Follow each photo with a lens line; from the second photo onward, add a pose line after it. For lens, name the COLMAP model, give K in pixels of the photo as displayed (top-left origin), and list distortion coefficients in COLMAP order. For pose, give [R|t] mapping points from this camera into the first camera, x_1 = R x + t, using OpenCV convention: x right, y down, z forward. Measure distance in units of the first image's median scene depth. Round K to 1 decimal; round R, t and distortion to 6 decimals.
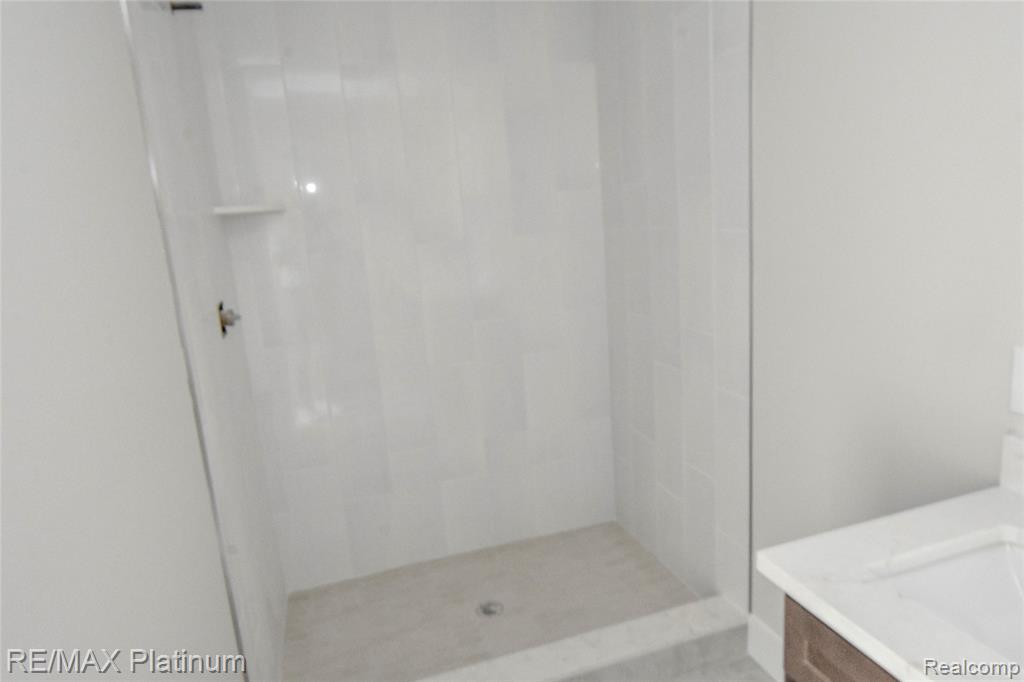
lens RADIAL K [[628.1, 0, 531.5], [0, 628.1, 342.6], [0, 0, 1]] dist [0.000442, 0.000774]
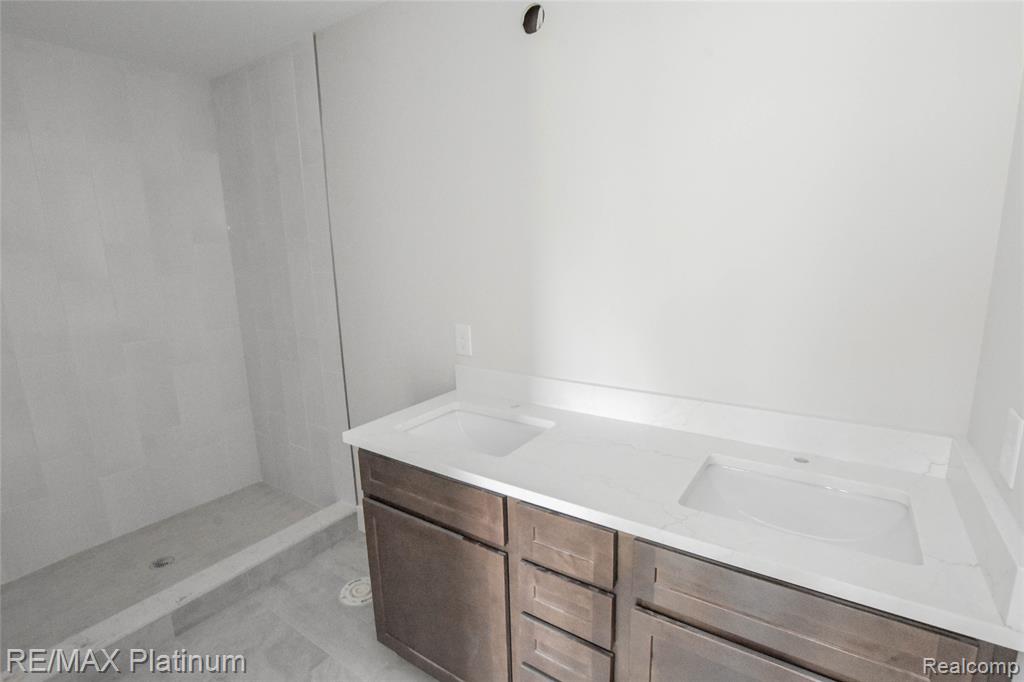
lens RADIAL K [[471.7, 0, 514.3], [0, 471.7, 342.9], [0, 0, 1]] dist [-0.027770, -0.000315]
pose [[0.793220, -0.066843, 0.605255, -0.035093], [0.094988, 0.995372, -0.014561, 0.058298], [-0.601481, 0.069042, 0.795898, -0.218996]]
